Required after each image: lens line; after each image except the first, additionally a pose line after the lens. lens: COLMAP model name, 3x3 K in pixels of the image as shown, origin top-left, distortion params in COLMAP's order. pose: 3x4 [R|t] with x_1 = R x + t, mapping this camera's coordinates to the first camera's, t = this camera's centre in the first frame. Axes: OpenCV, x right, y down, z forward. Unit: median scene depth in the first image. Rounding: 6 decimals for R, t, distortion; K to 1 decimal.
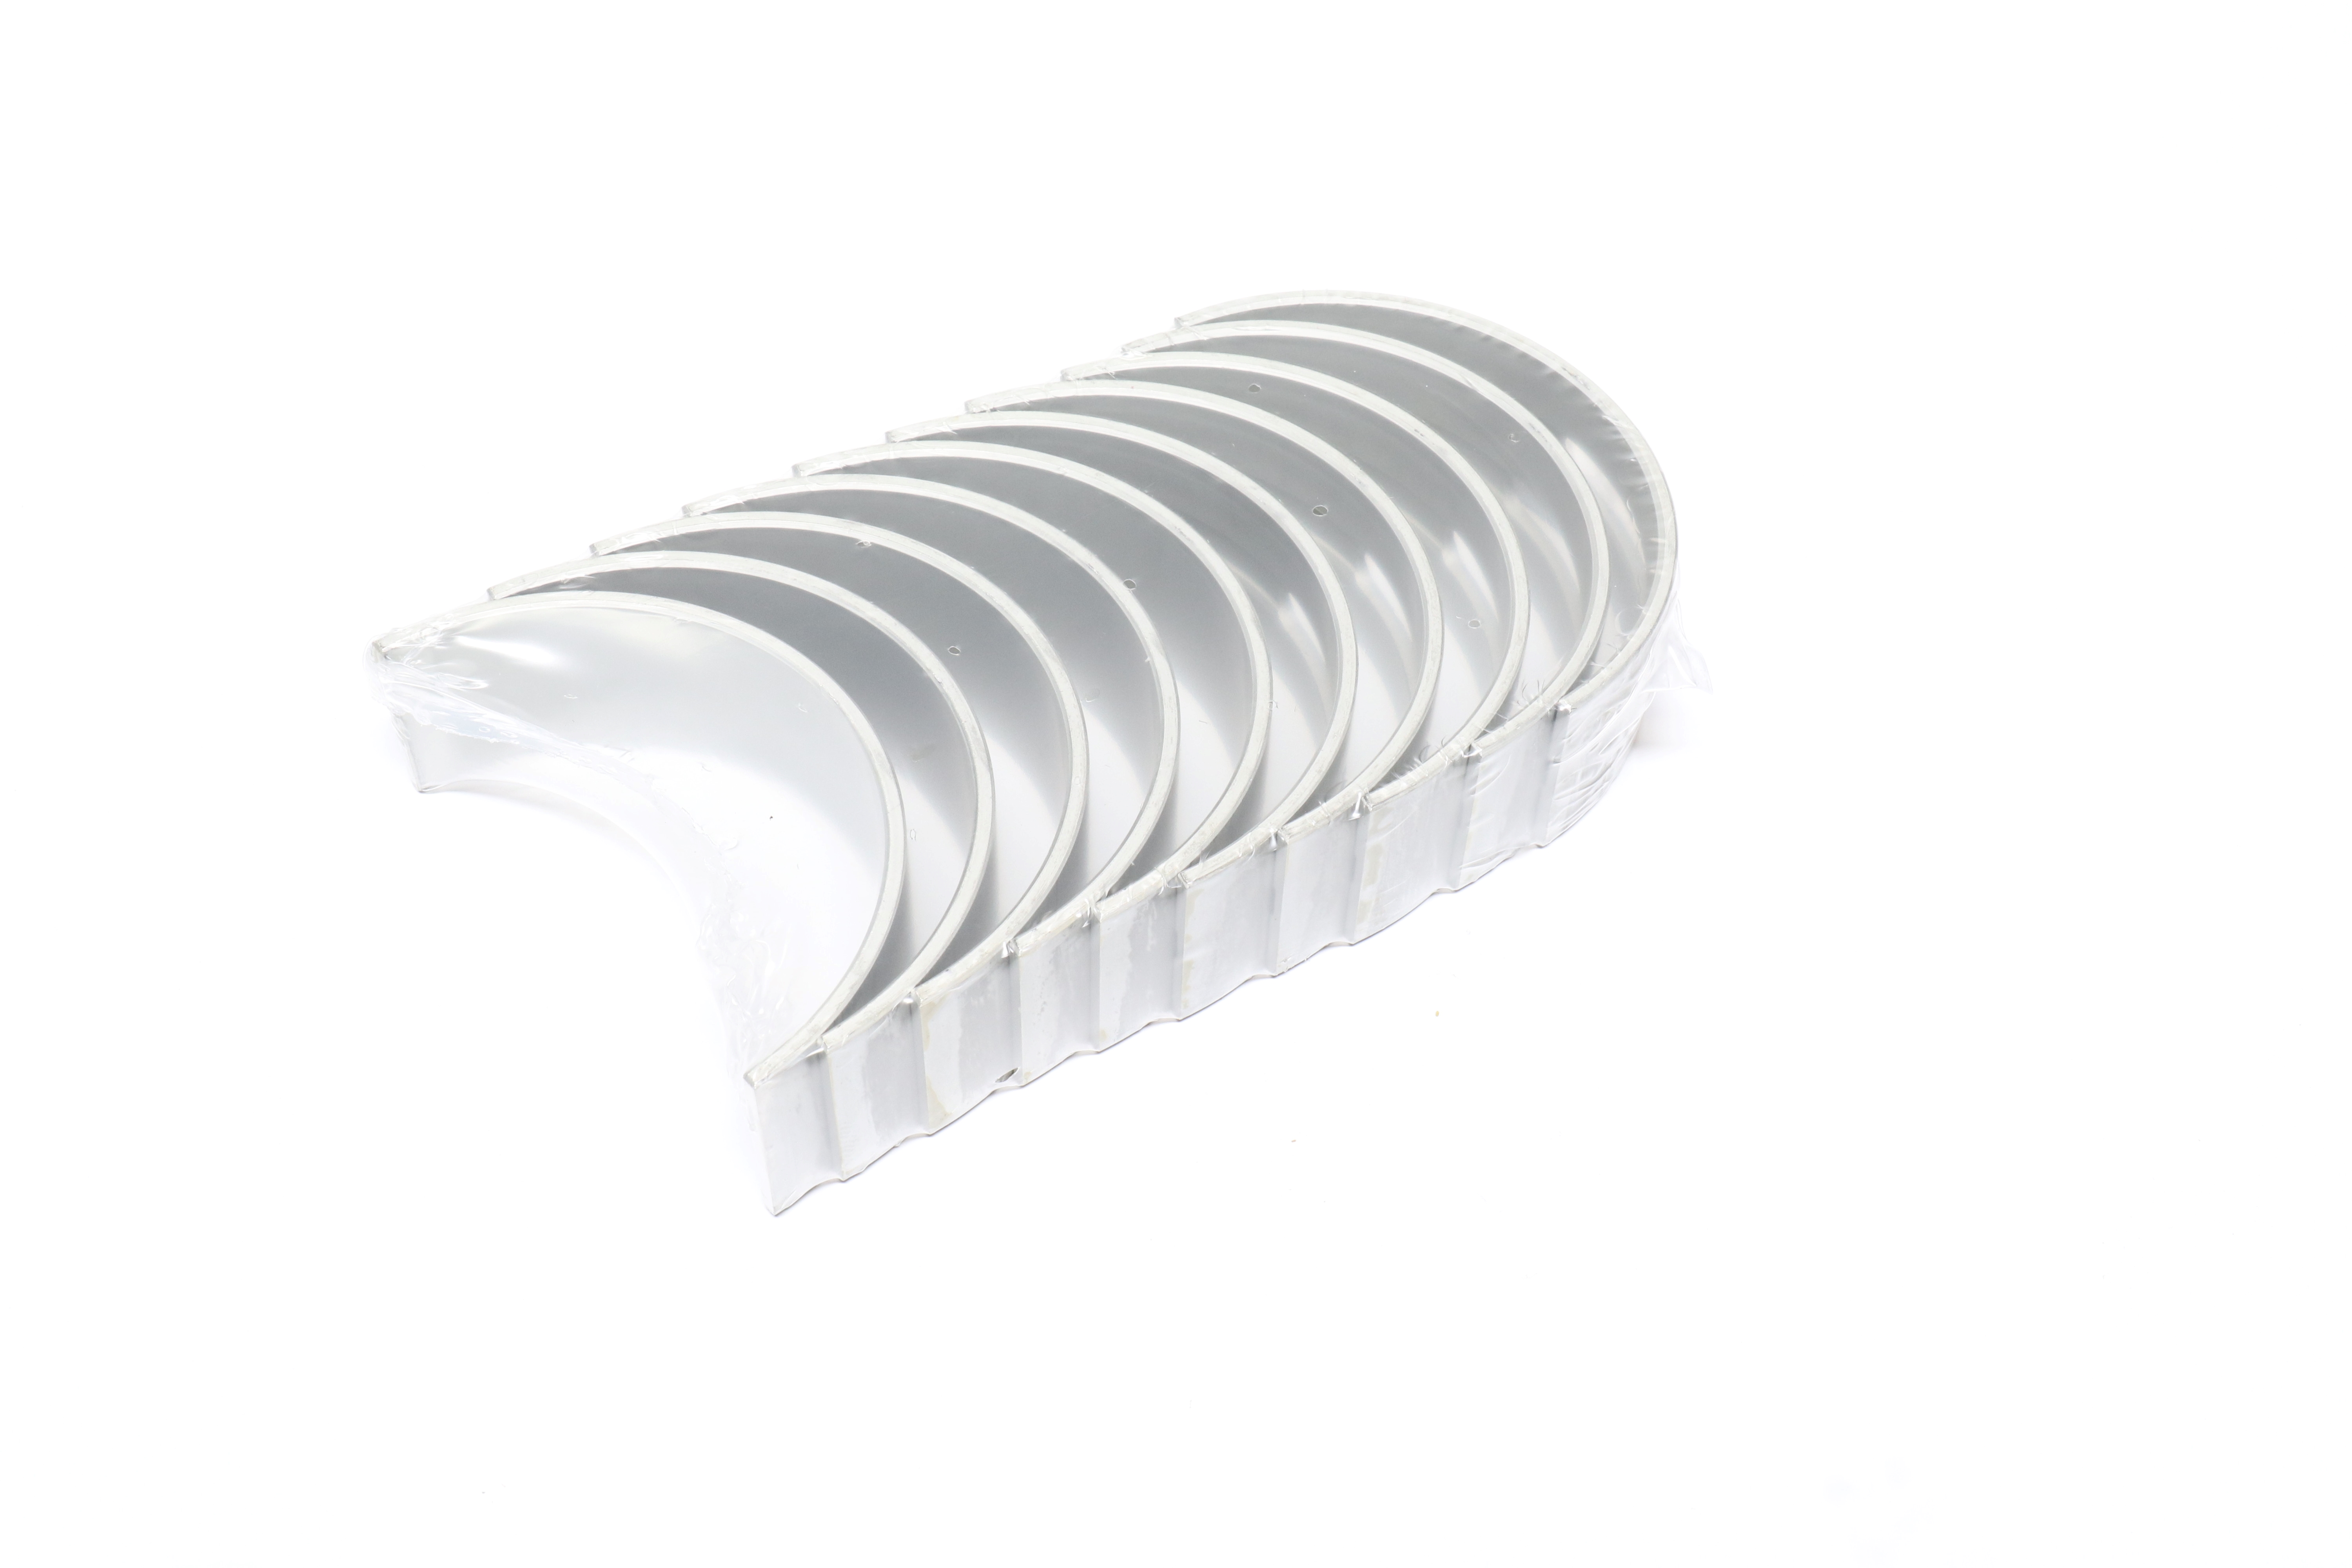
lens RADIAL K [[2946.2, 0, 1175.4], [0, 2946.2, 783.0], [0, 0, 1]] dist [-0.024036, 0.000000]
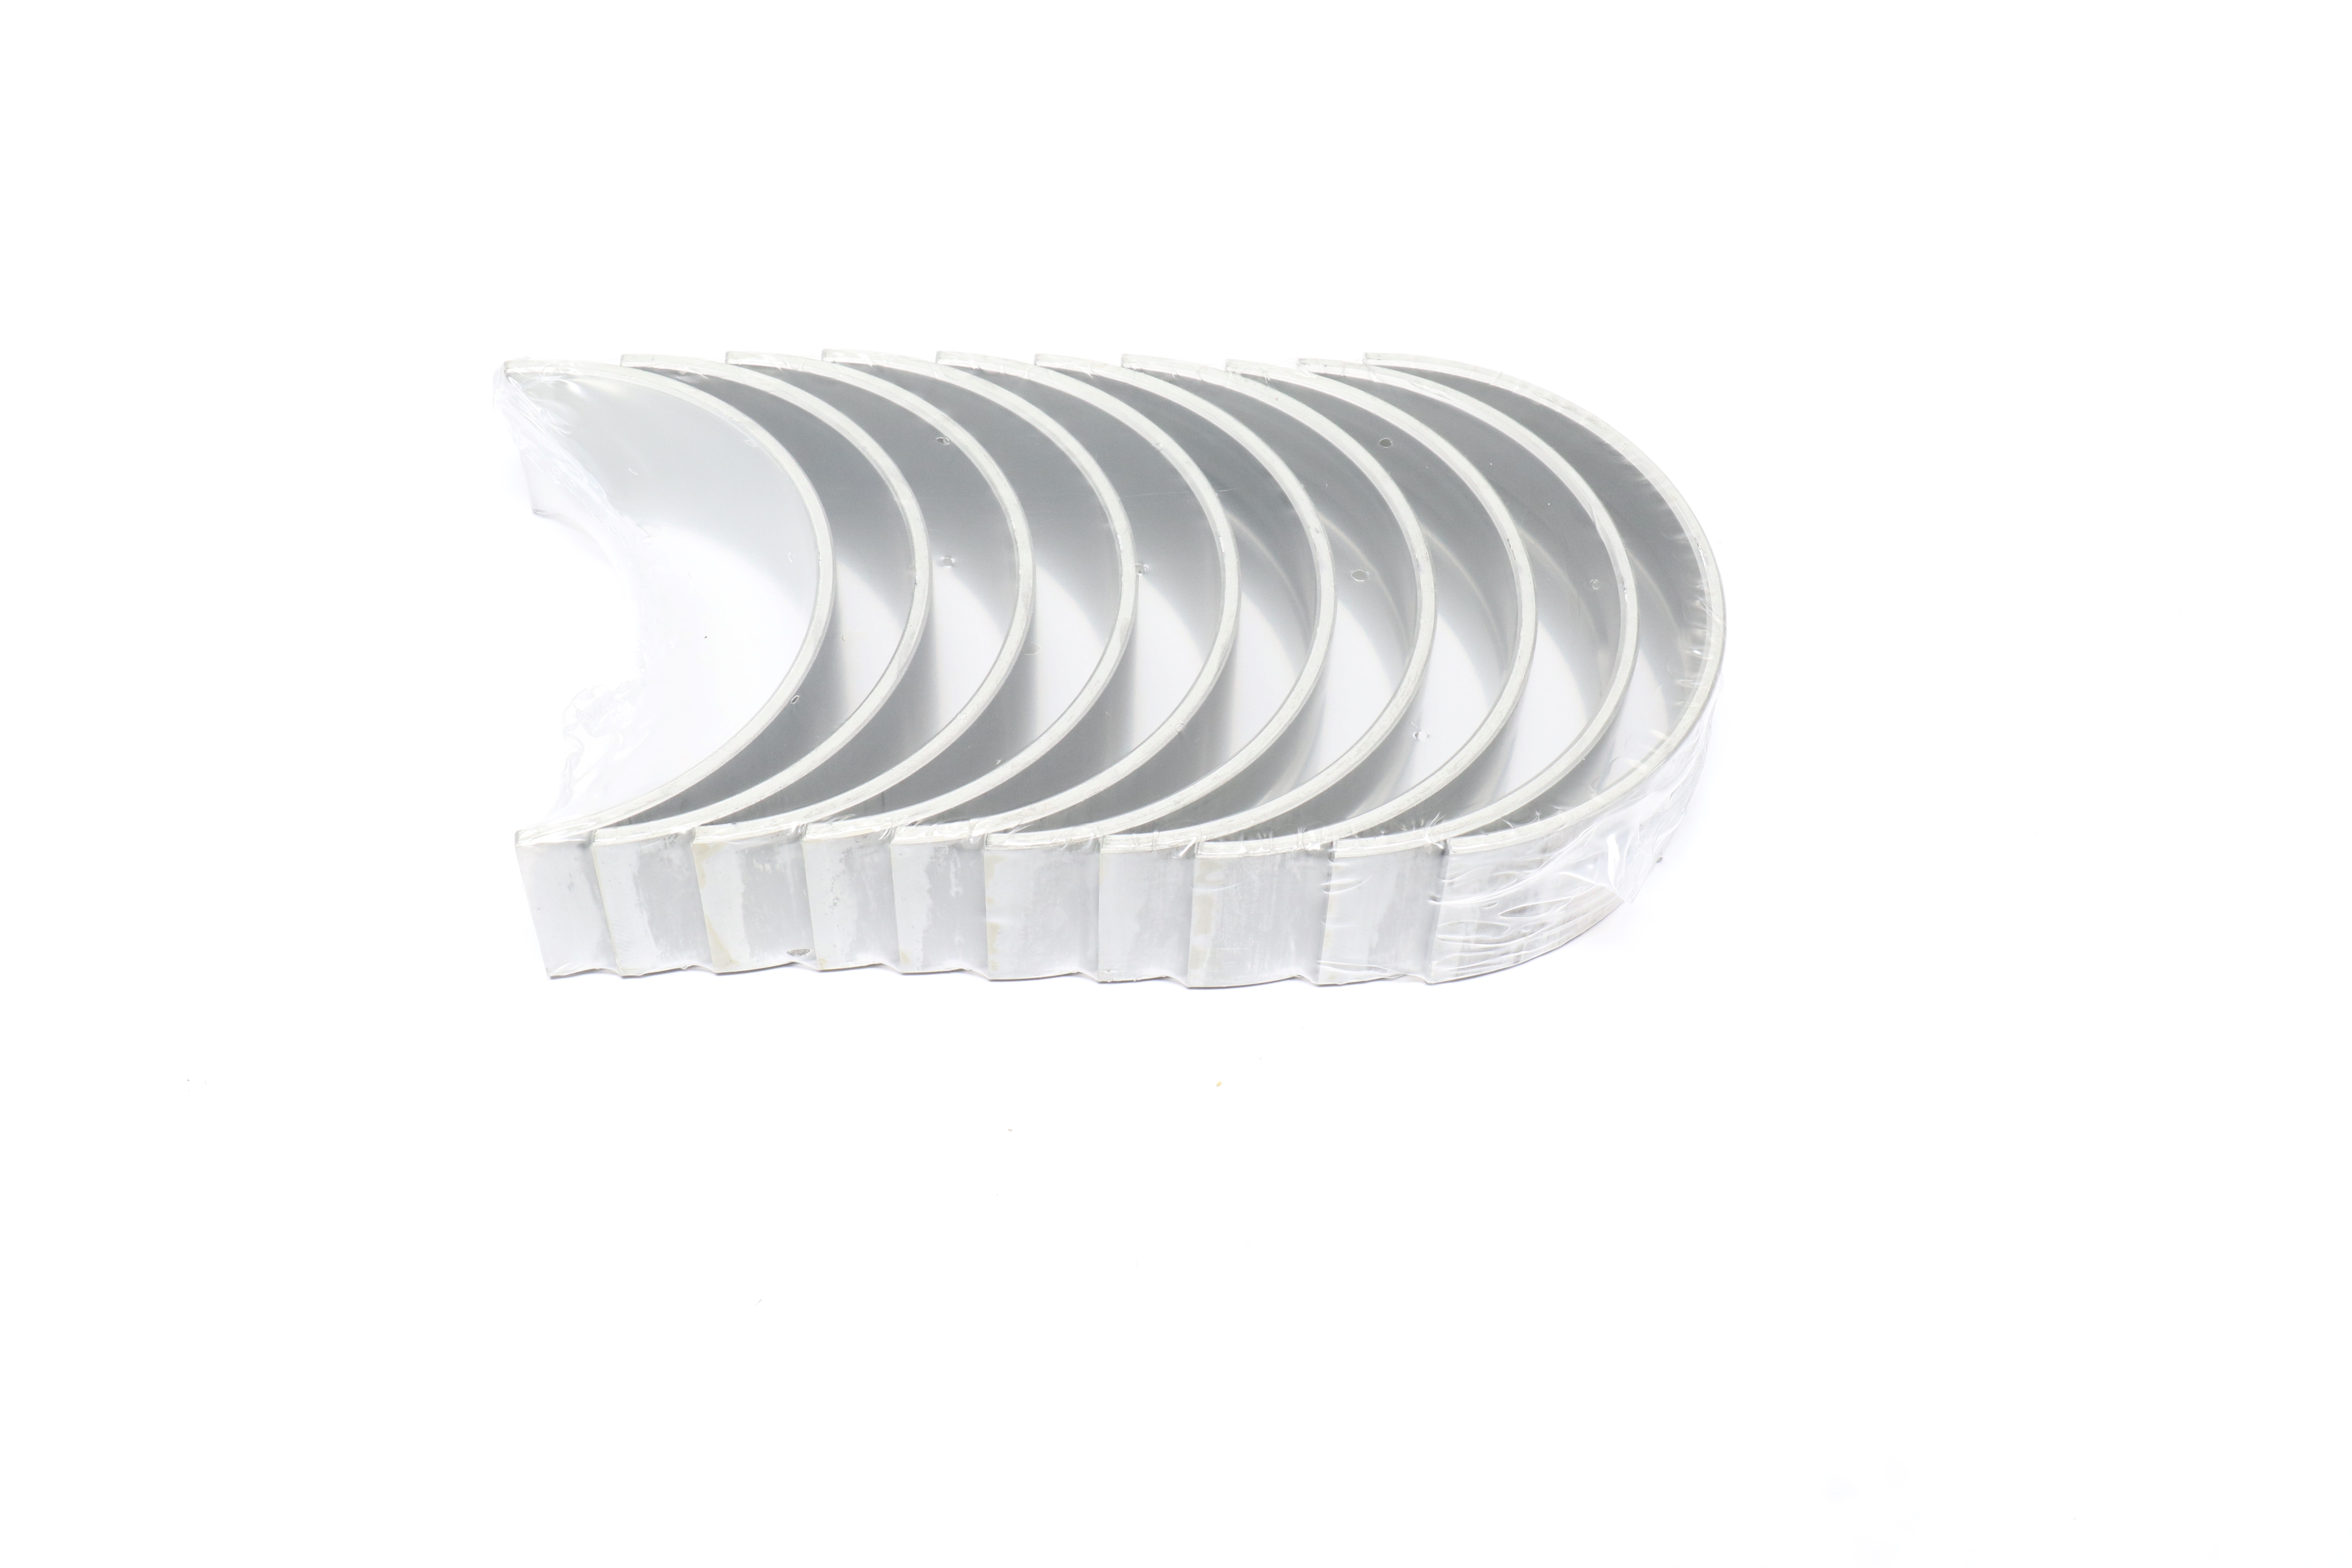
lens RADIAL K [[2946.2, 0, 1175.4], [0, 2946.2, 785.0], [0, 0, 1]] dist [-0.024036, 0.000000]
pose [[0.850048, 0.388597, -0.355544, 0.394872], [-0.389093, 0.918271, 0.073381, -0.081001], [0.355001, 0.075962, 0.931775, 0.076151]]
